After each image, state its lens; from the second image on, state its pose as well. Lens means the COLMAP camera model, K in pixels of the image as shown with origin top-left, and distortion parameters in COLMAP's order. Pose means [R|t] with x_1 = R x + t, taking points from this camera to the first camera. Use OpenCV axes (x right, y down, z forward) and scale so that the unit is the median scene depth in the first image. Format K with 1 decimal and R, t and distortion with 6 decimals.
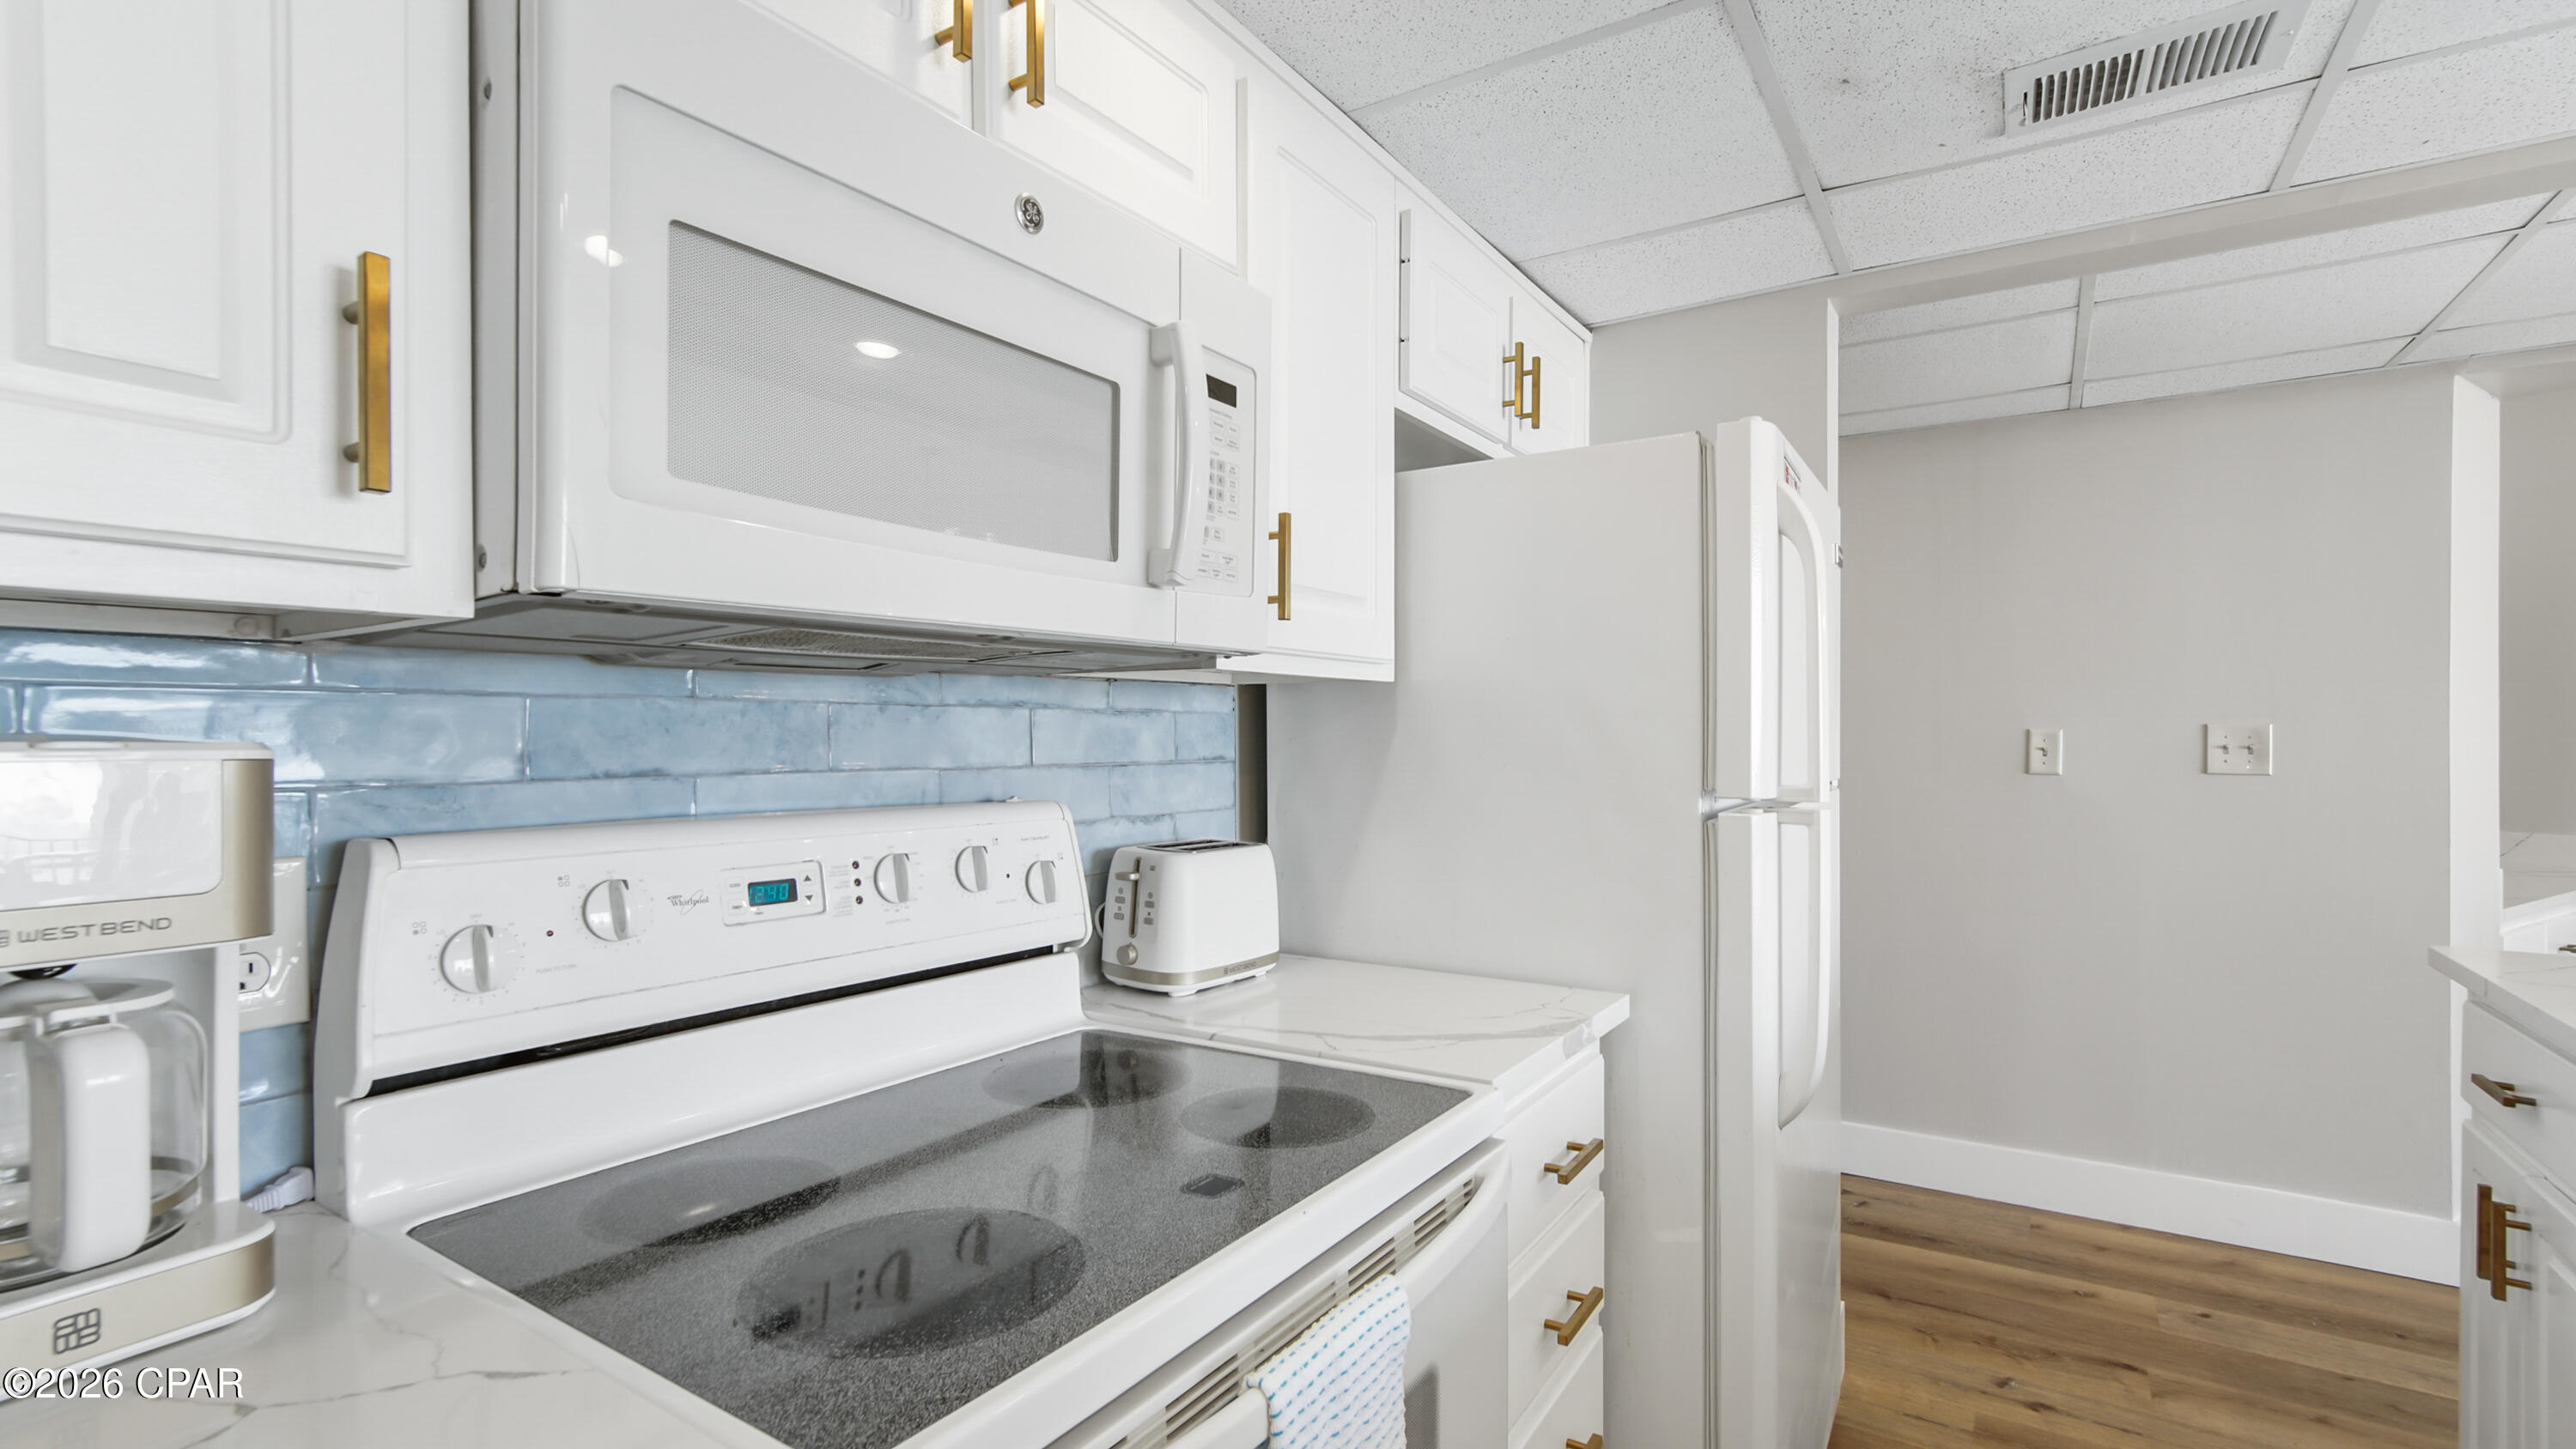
lens RADIAL K [[1180.2, 0, 1284.9], [0, 1180.2, 732.9], [0, 0, 1]] dist [-0.001413, -0.000101]
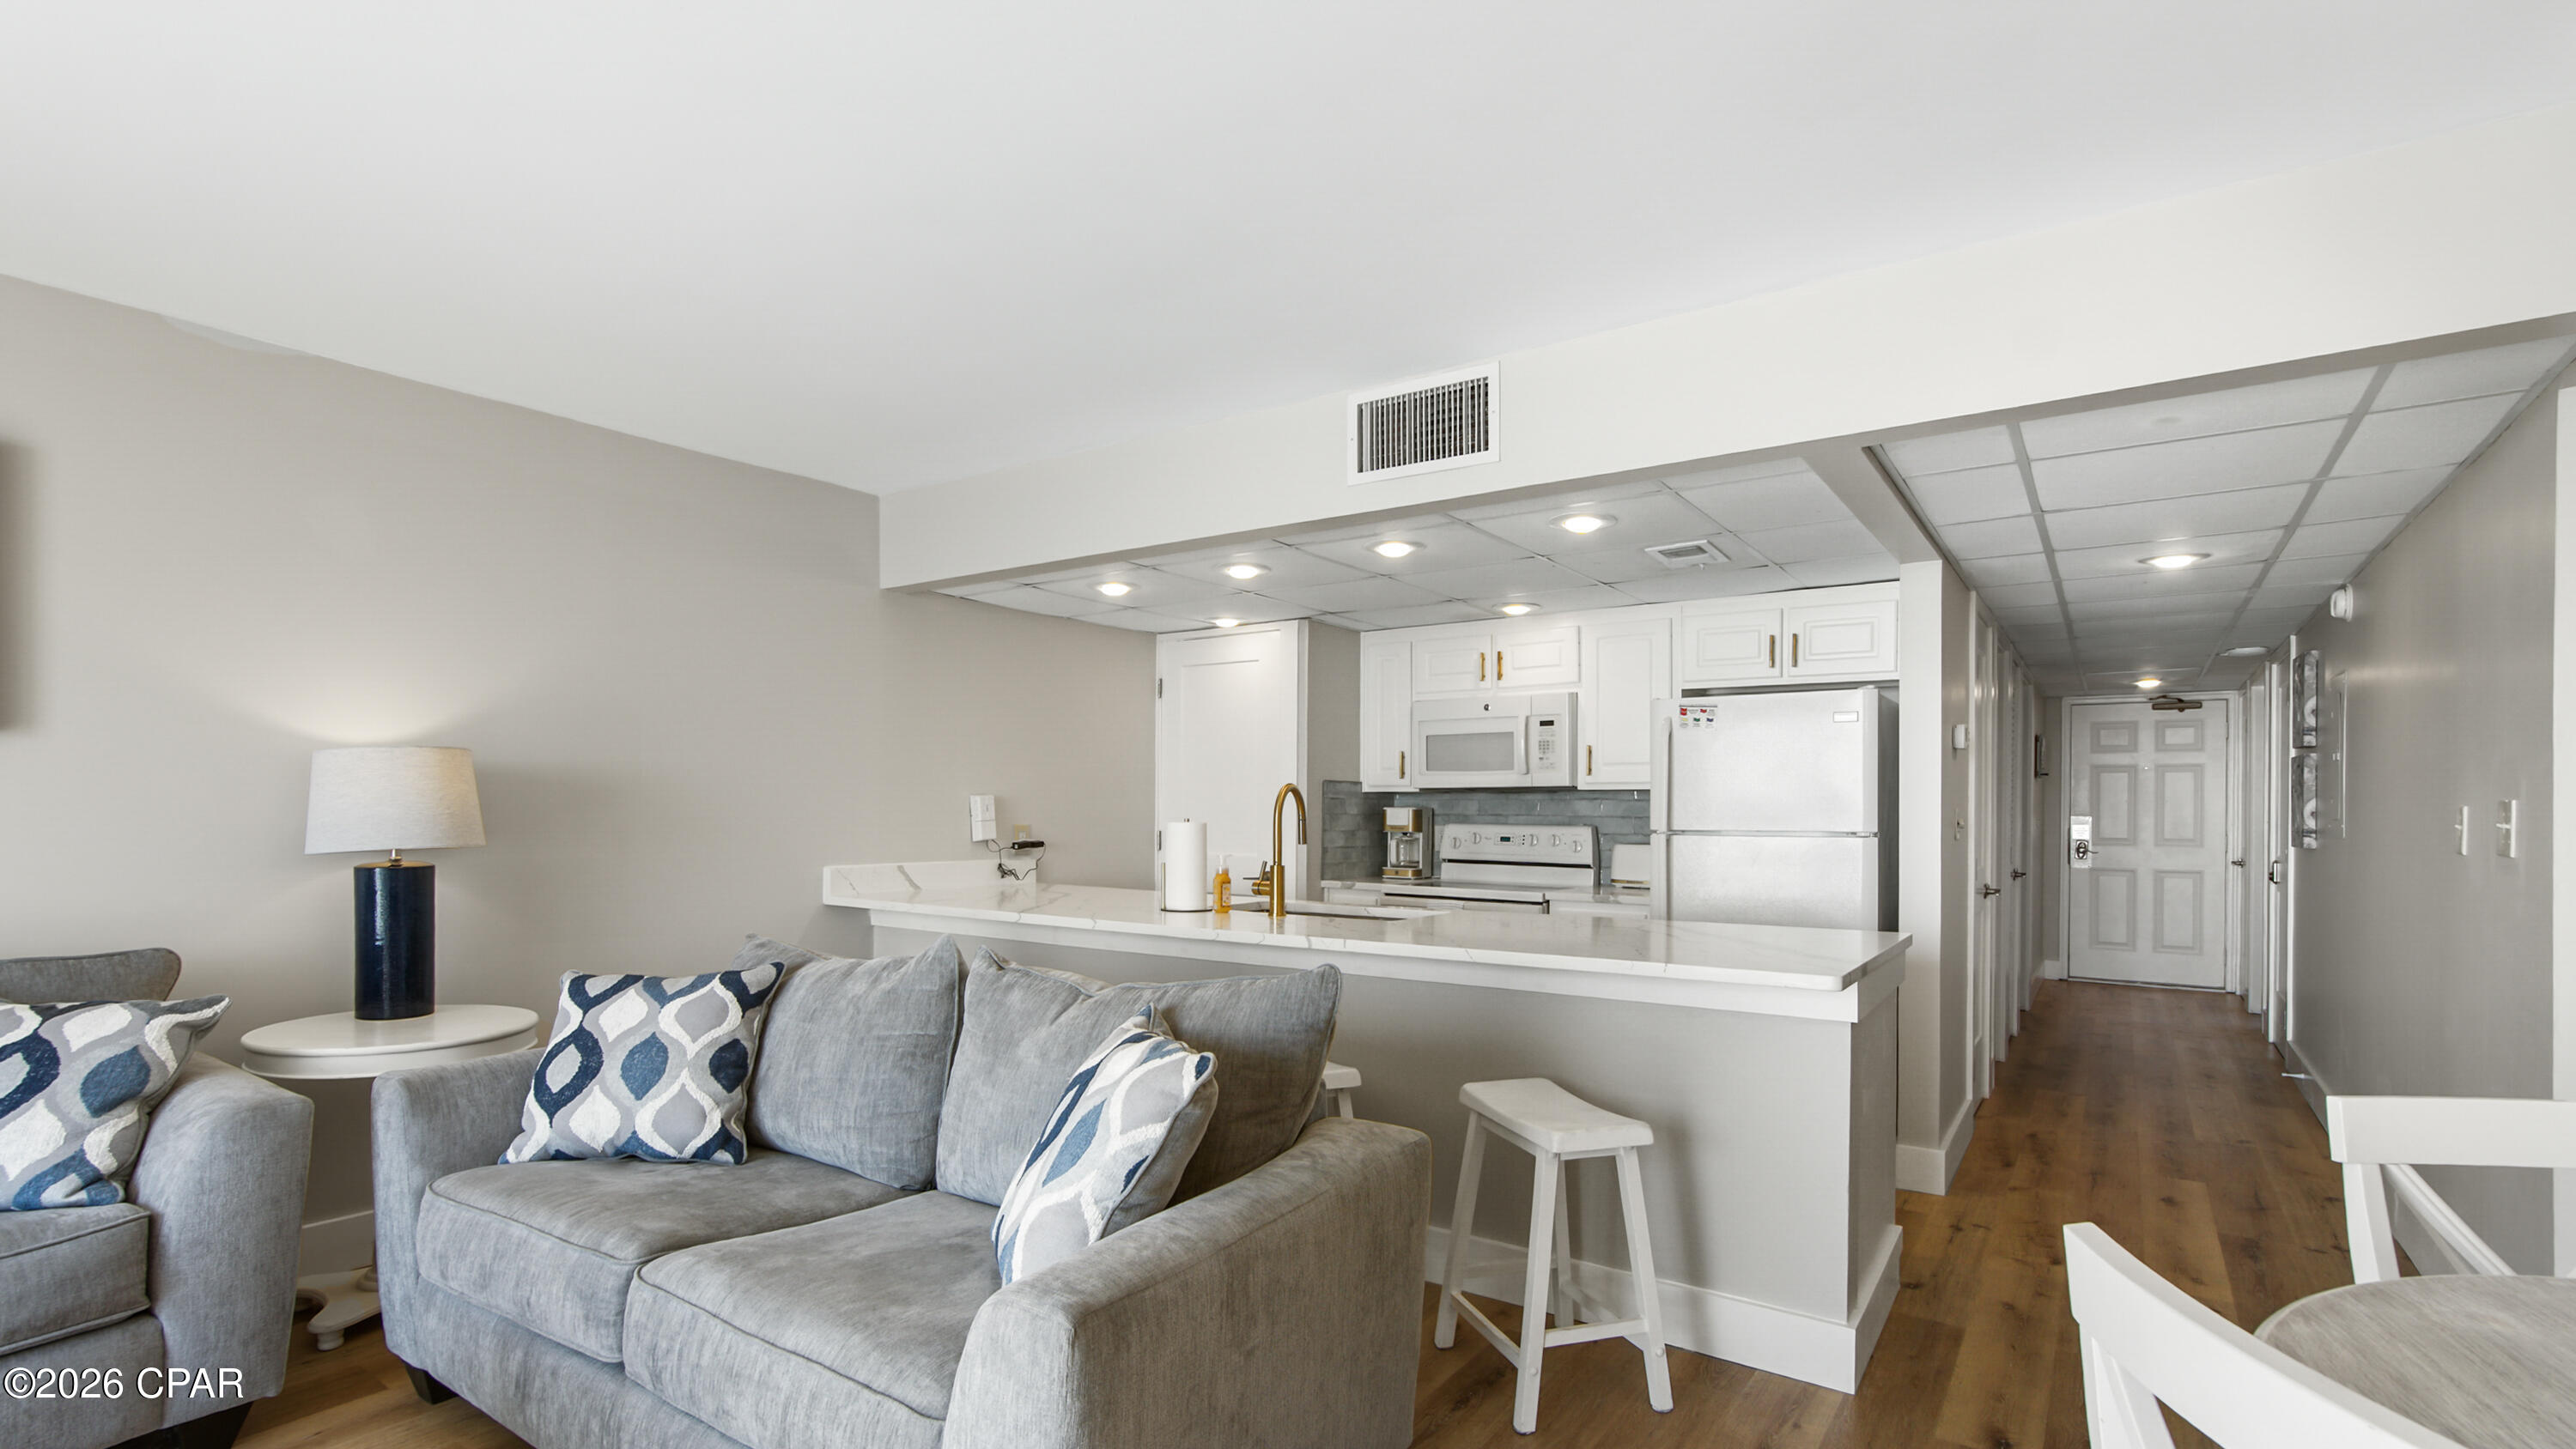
lens RADIAL K [[1180.2, 0, 1287.5], [0, 1180.2, 724.7], [0, 0, 1]] dist [-0.001413, -0.000101]
pose [[-0.039892, -0.064360, -0.997129, 4.462440], [0.000017, 0.997923, -0.064412, -0.024444], [0.999204, -0.002586, -0.039808, 0.298556]]
